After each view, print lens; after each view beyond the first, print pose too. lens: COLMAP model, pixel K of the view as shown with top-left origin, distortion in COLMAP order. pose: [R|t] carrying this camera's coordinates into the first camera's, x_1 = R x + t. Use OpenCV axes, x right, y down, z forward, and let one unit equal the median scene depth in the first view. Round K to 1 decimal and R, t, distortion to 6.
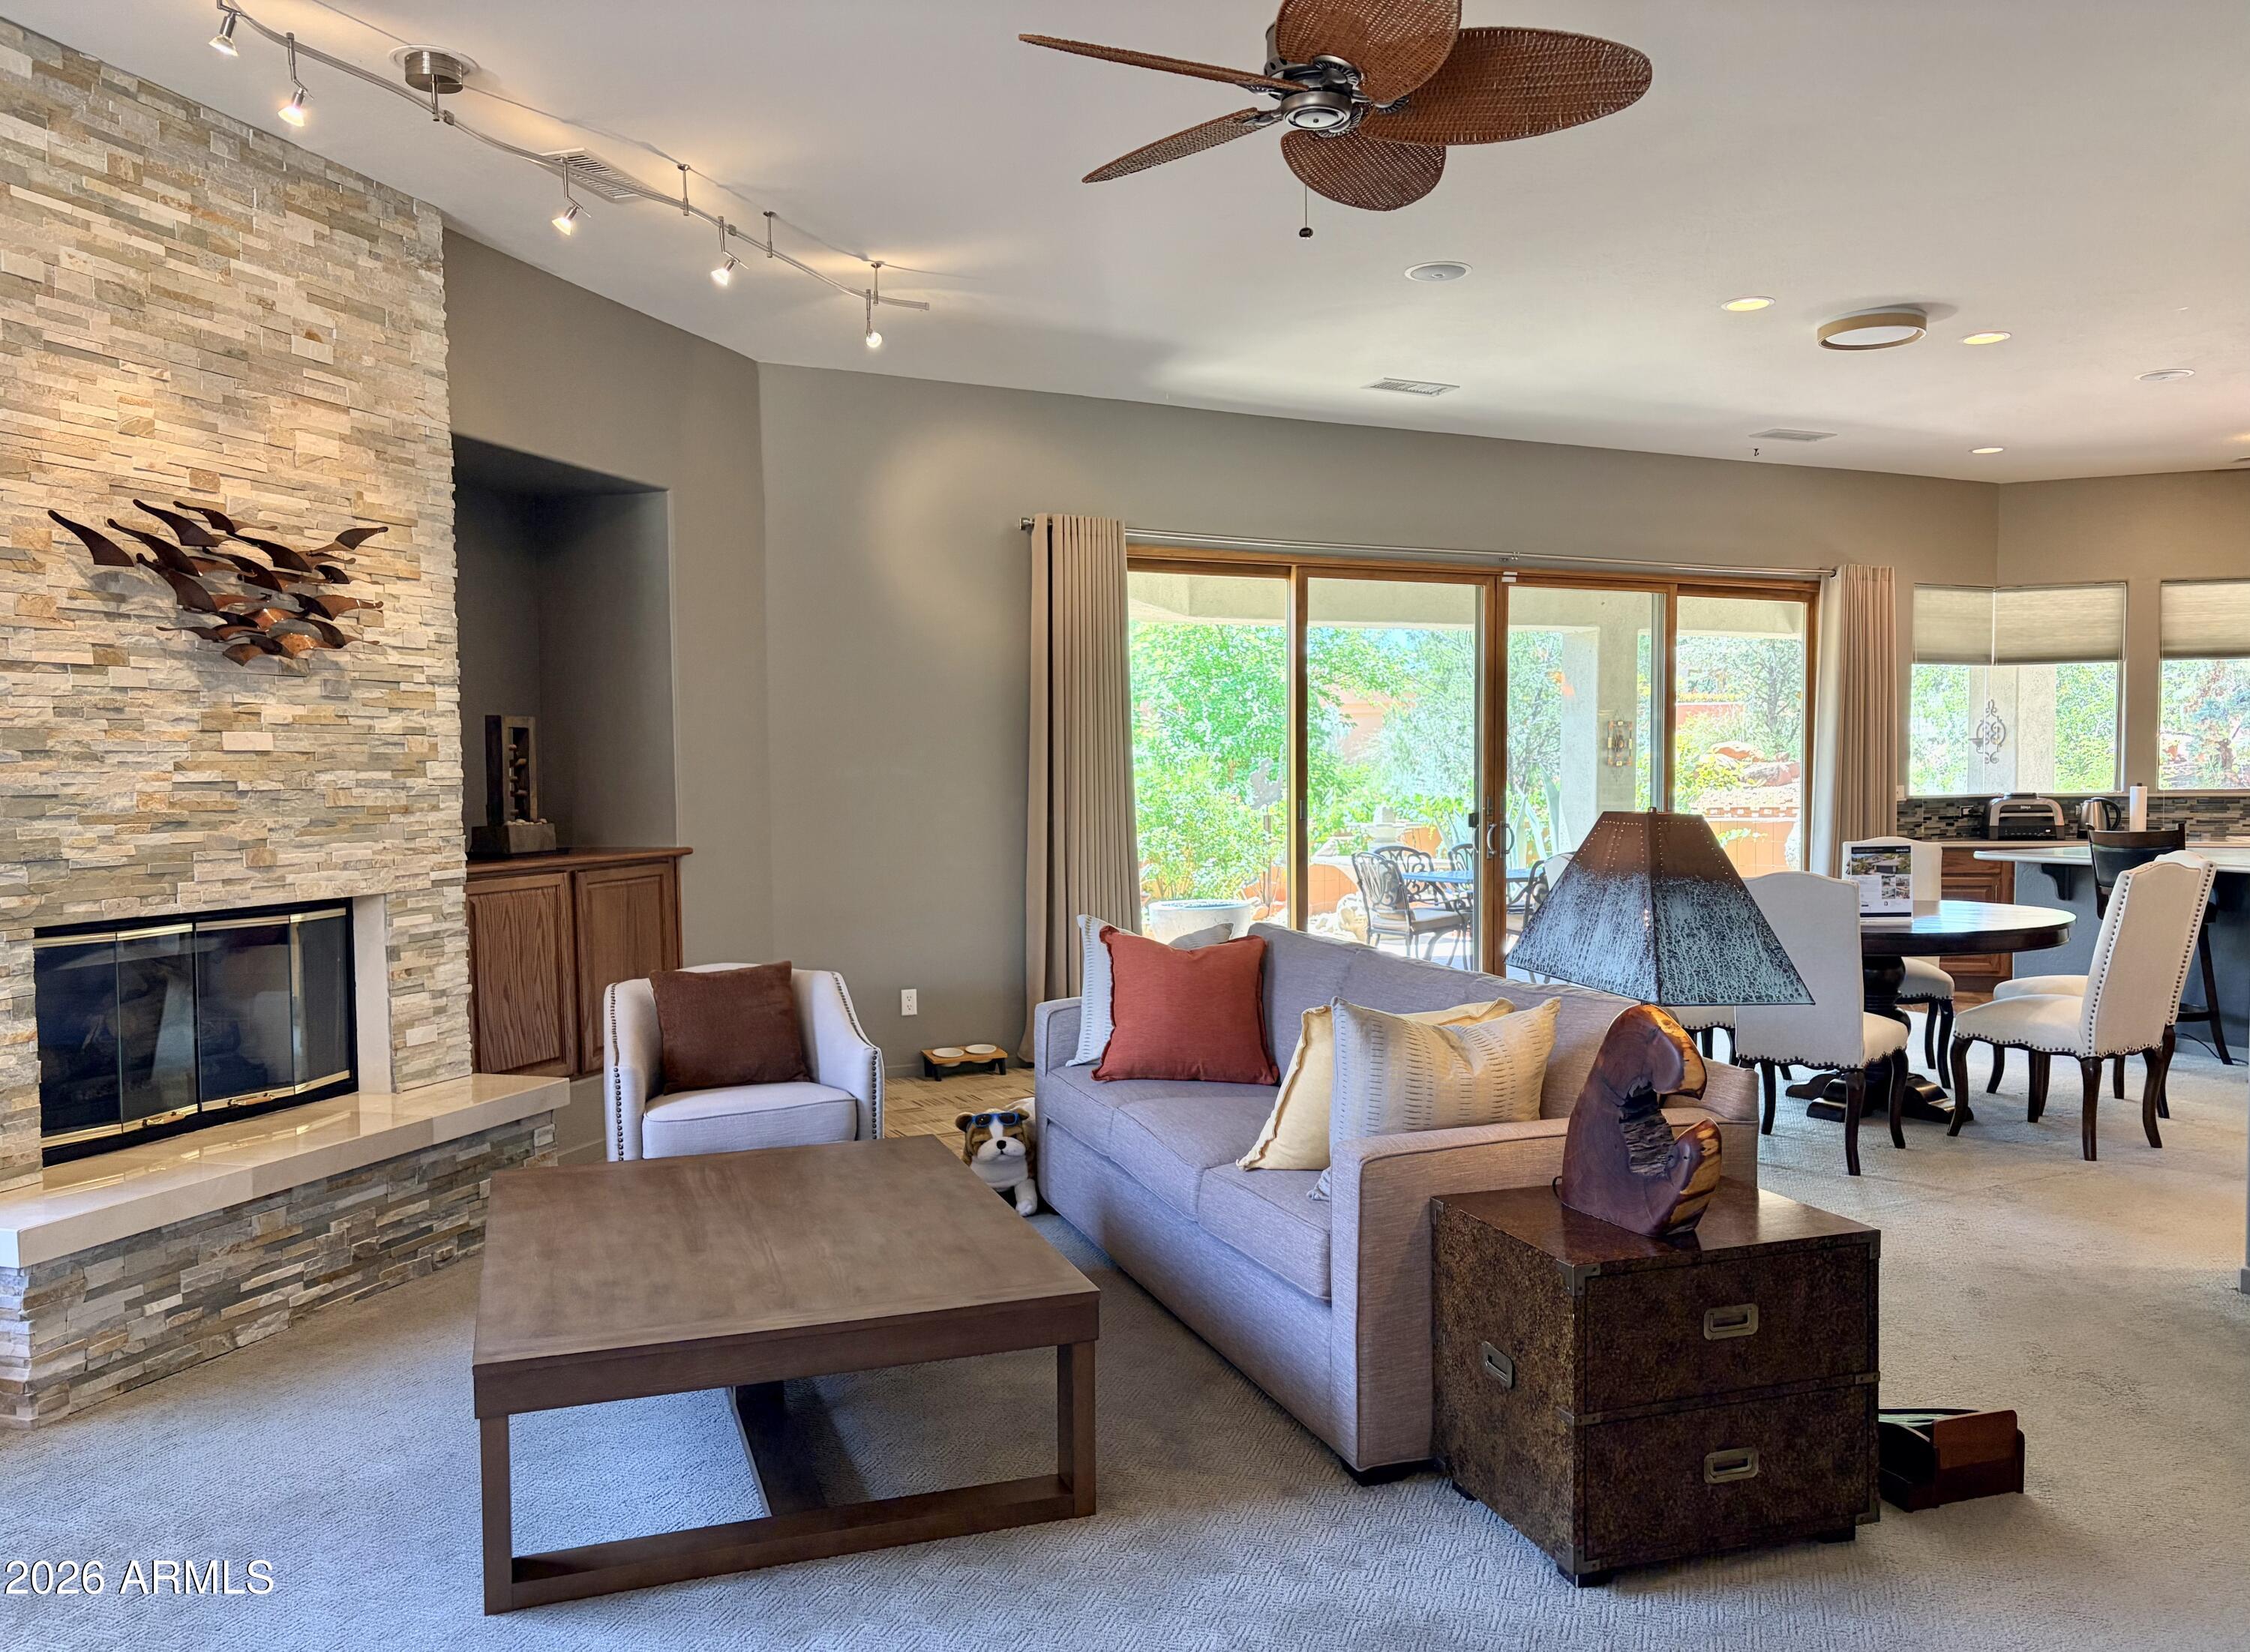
lens RADIAL K [[1590.9, 0, 1125.0], [0, 1590.9, 826.0], [0, 0, 1]] dist [0.002213, -0.000389]
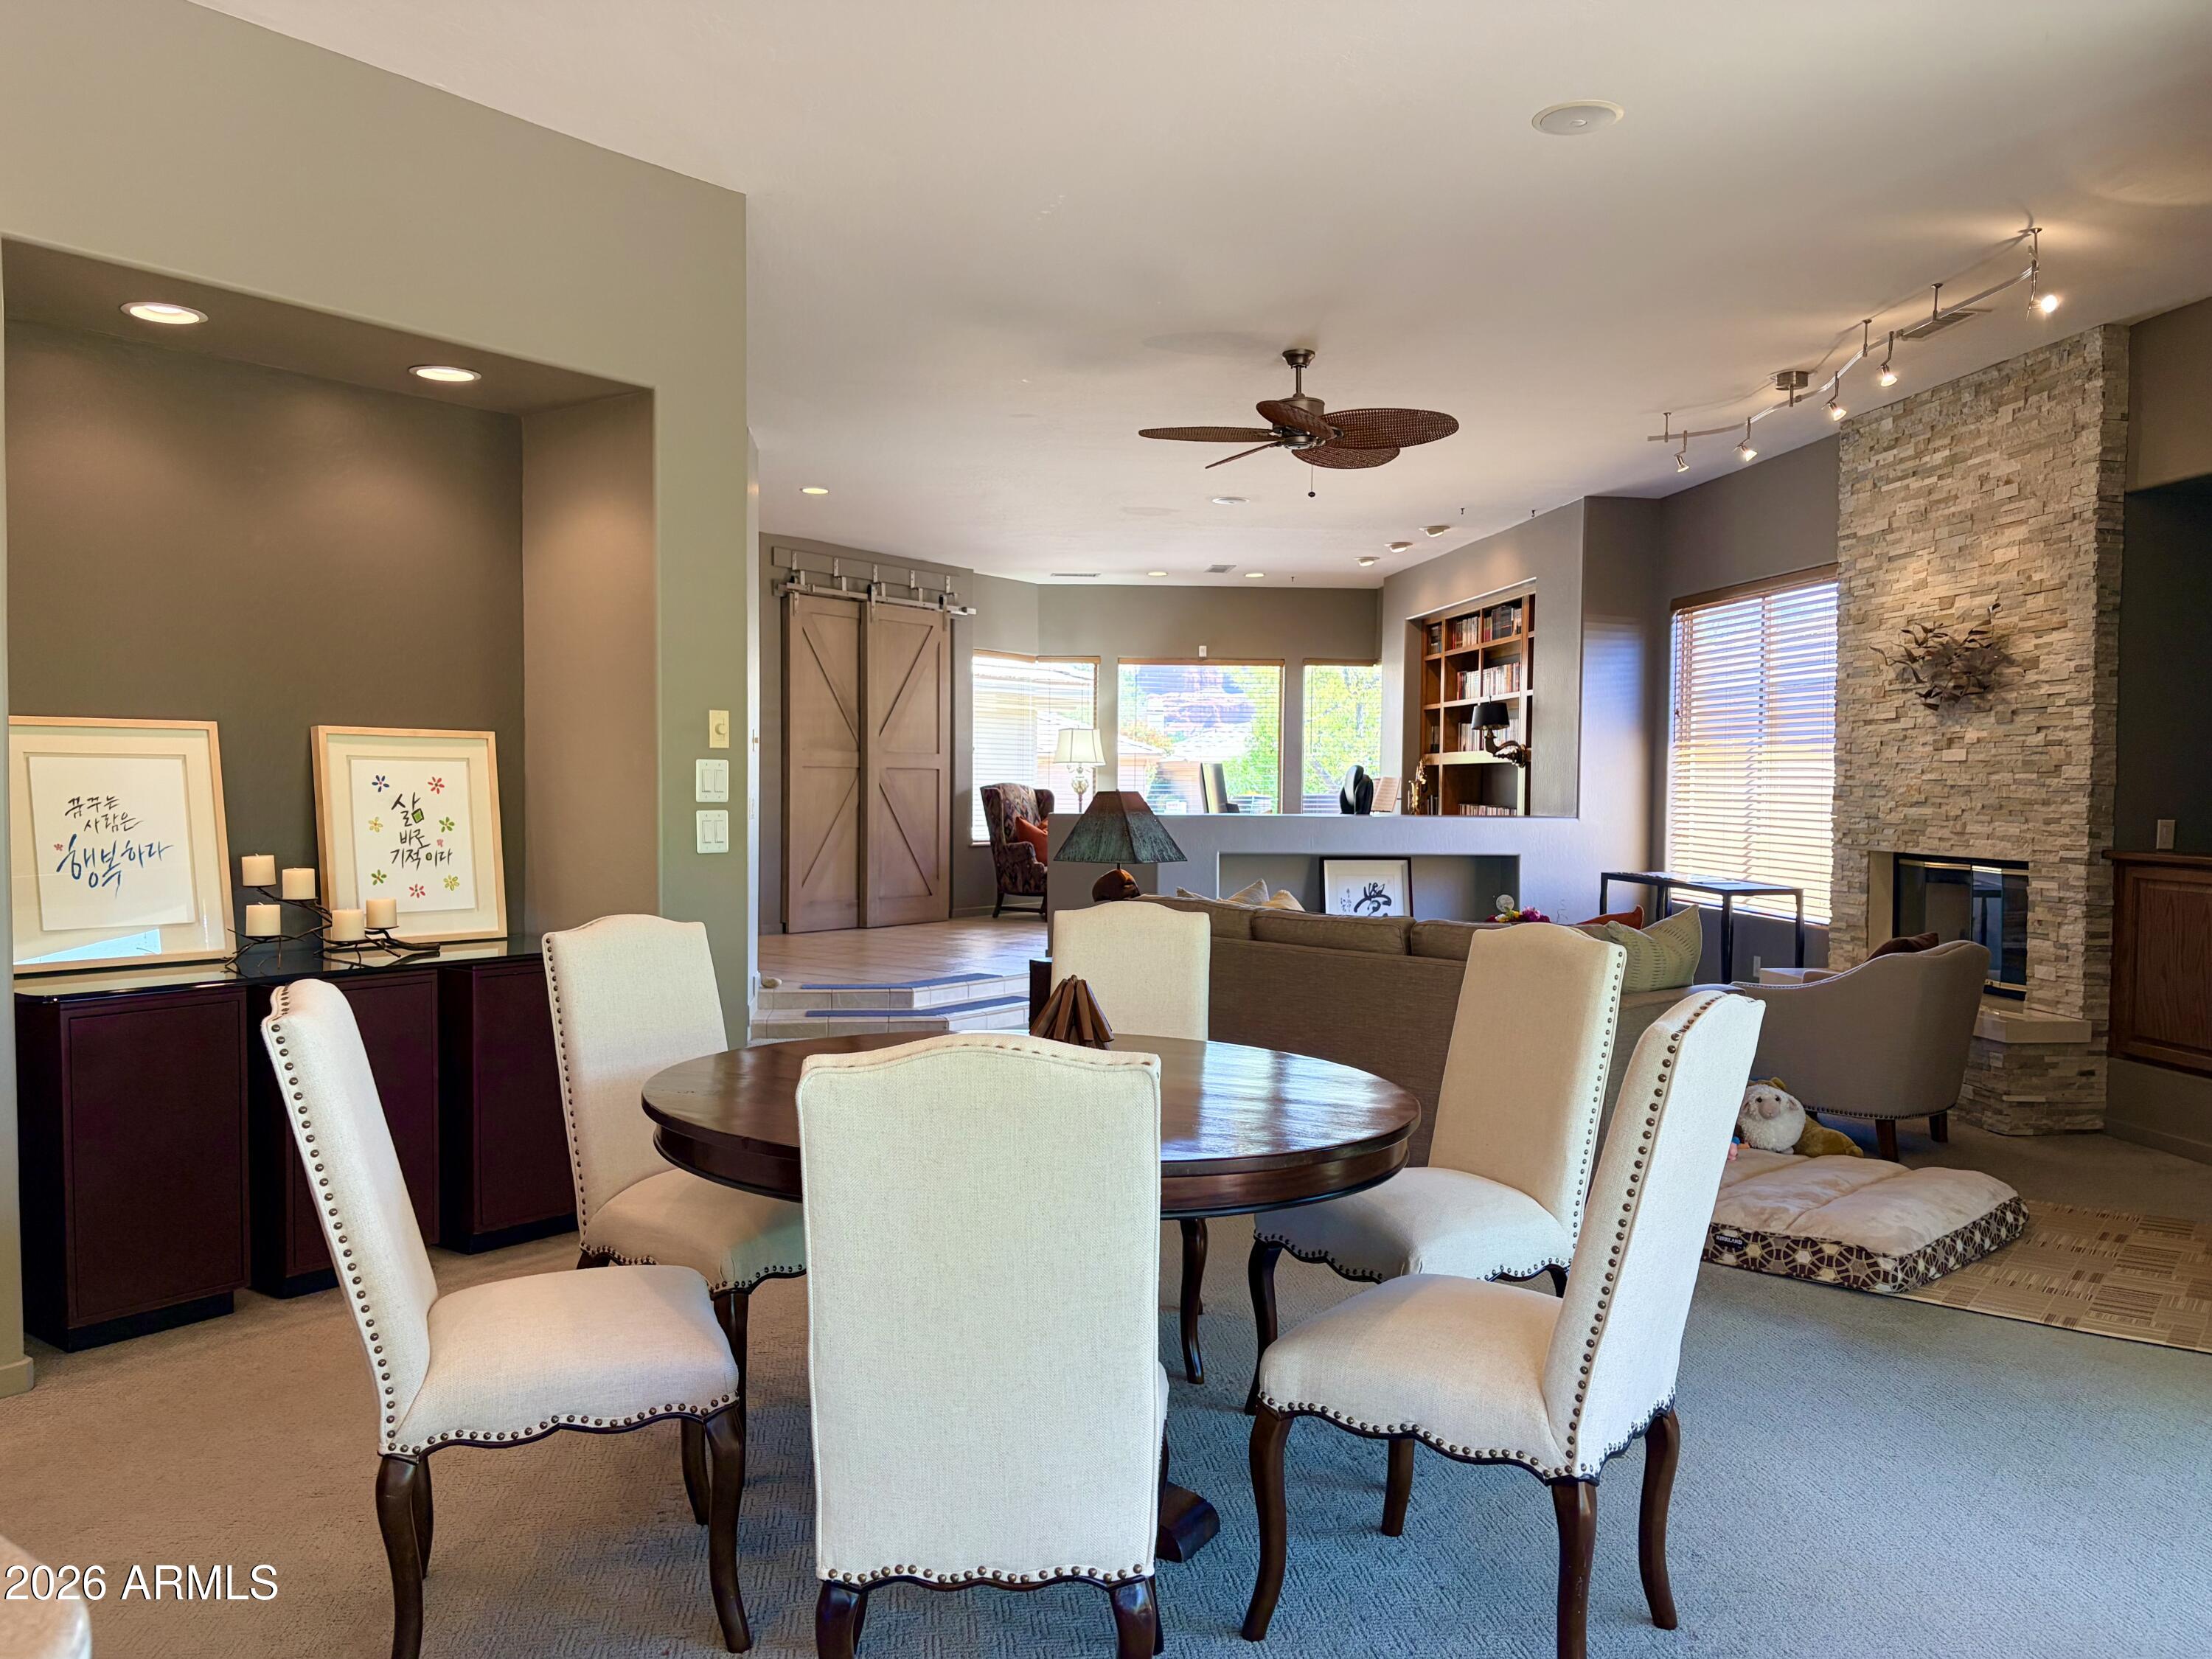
lens RADIAL K [[1678.1, 0, 1106.0], [0, 1678.1, 829.5], [0, 0, 1]] dist [-0.003595, -0.001682]
pose [[-0.886295, 0.011274, -0.462984, 0.962832], [-0.019252, 0.997943, 0.061154, -0.061850], [0.462721, 0.063114, -0.884254, 2.004790]]
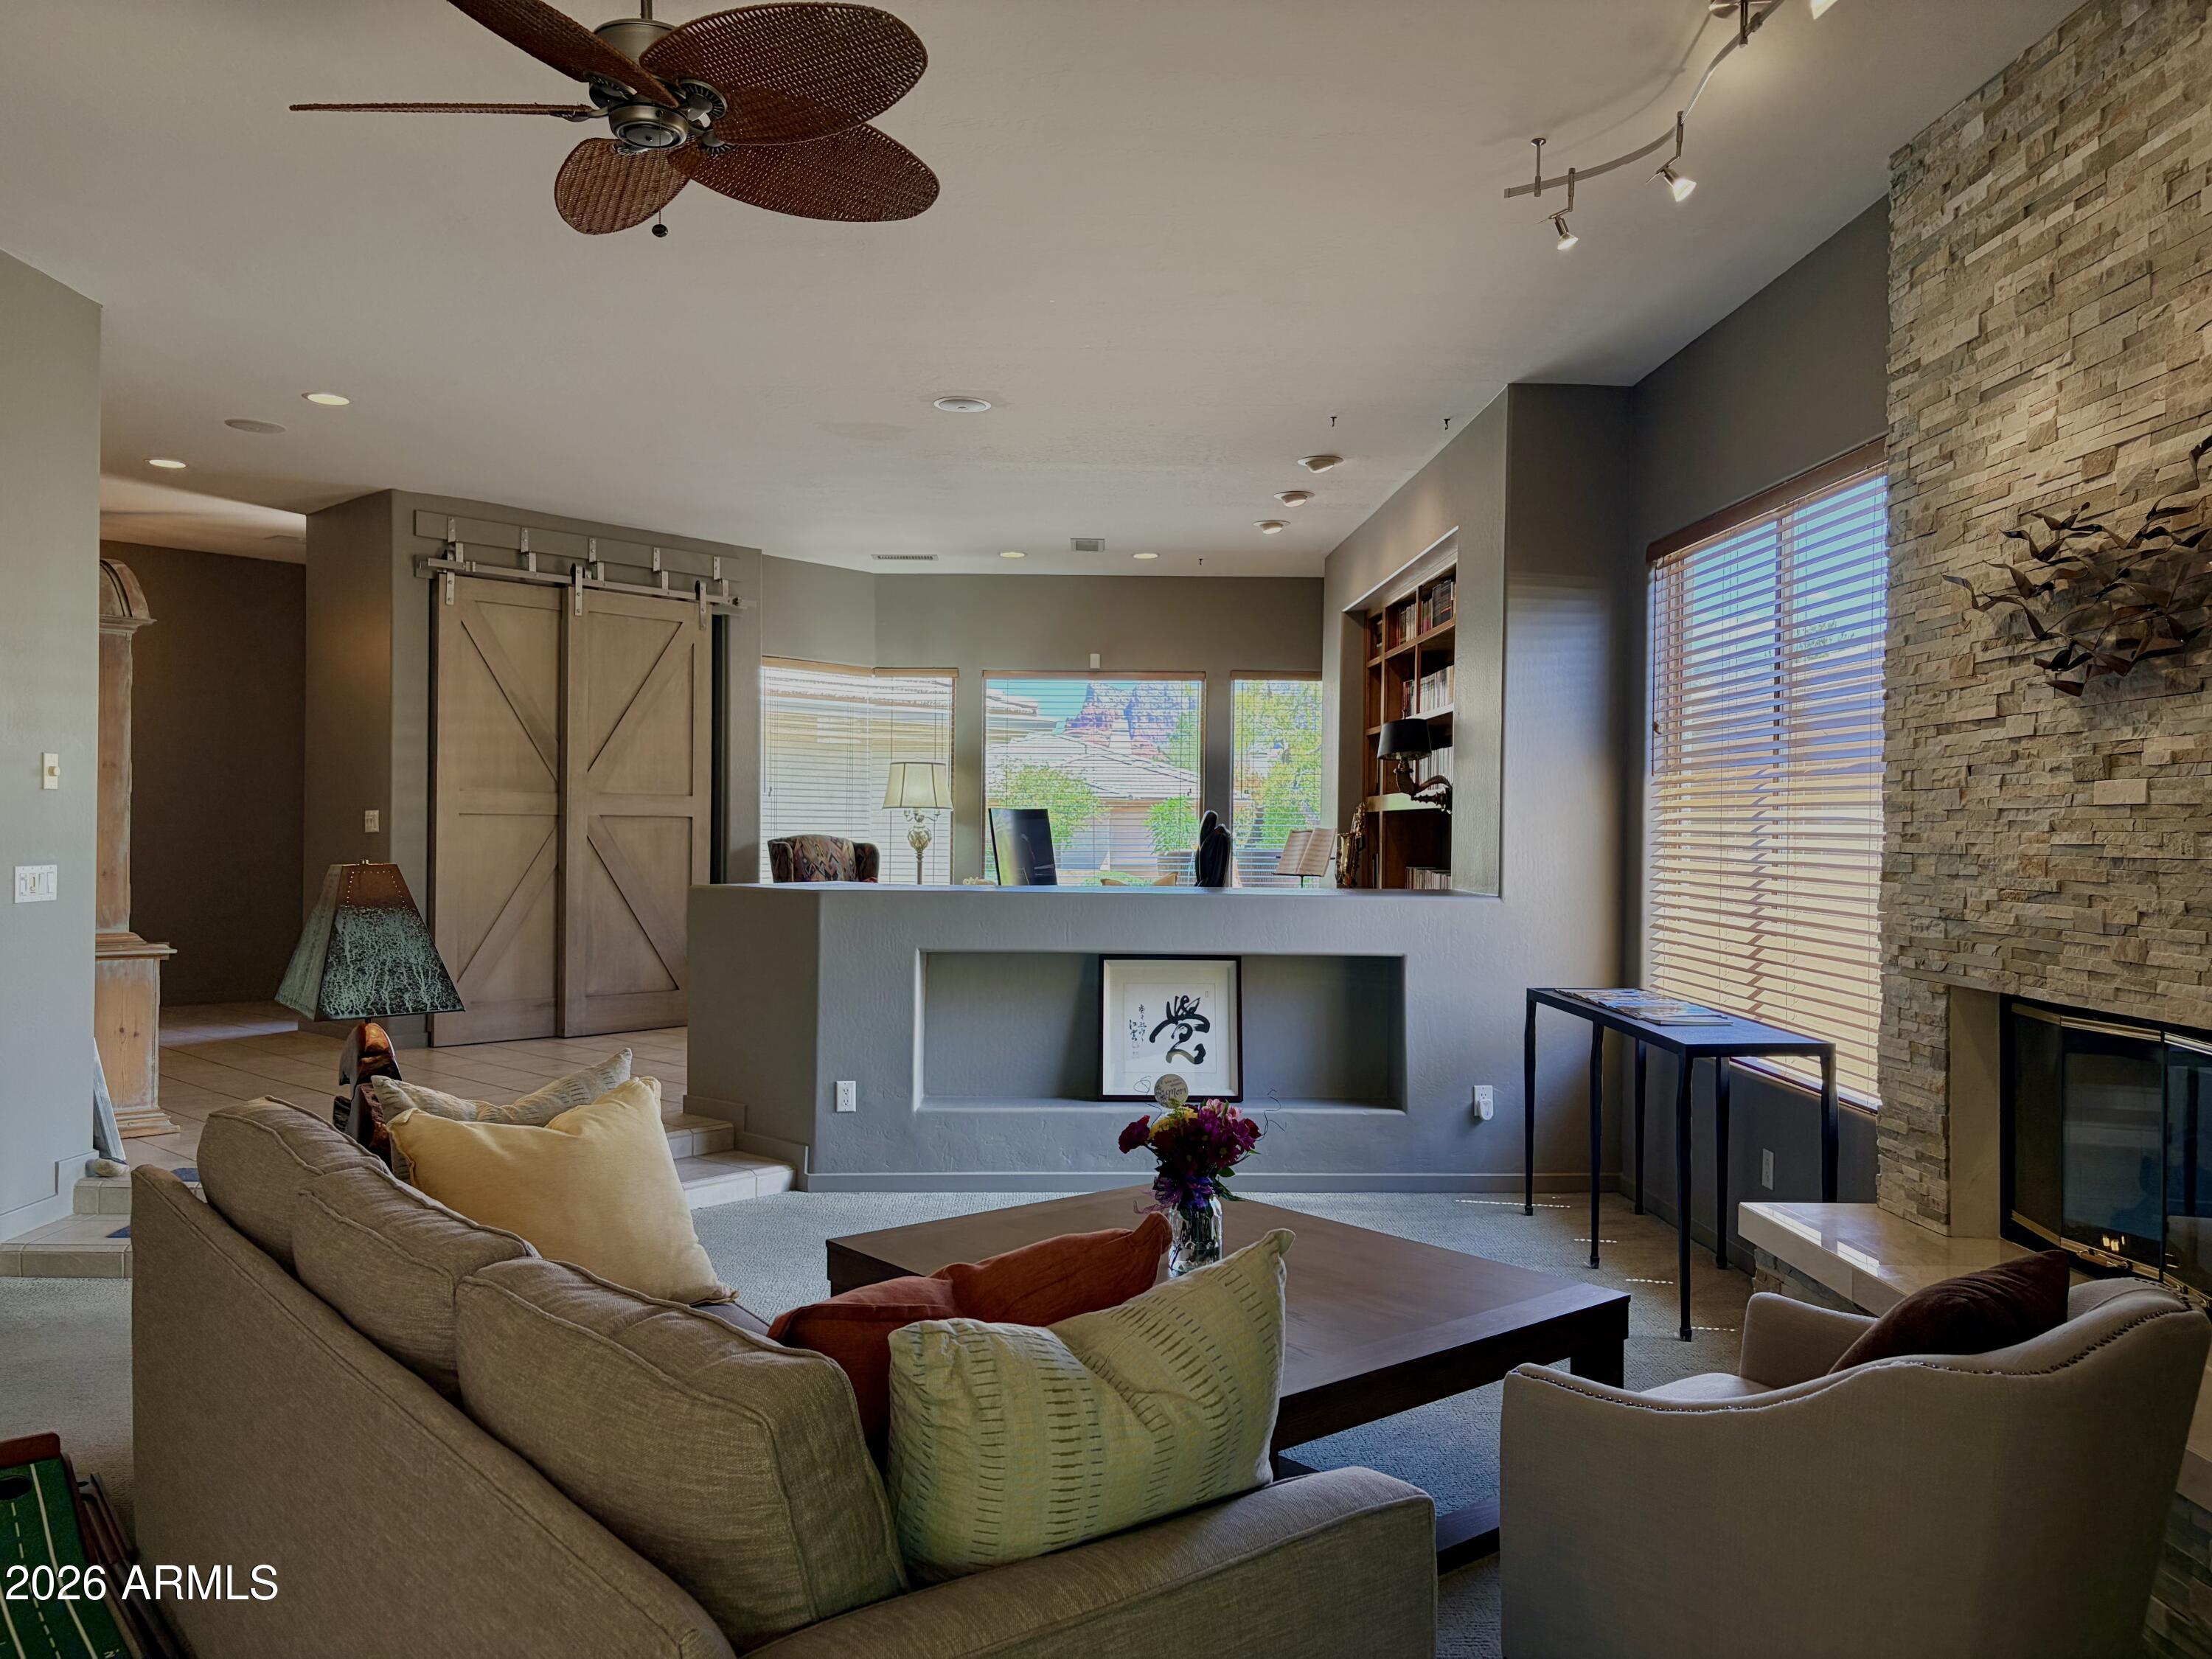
lens RADIAL K [[1649.9, 0, 1136.8], [0, 1649.9, 830.7], [0, 0, 1]] dist [0.046377, -0.078932]
pose [[-0.920191, -0.001457, -0.391468, 0.167094], [-0.017171, 0.999181, 0.036643, -0.052604], [0.391094, 0.040441, -0.919462, 1.448773]]
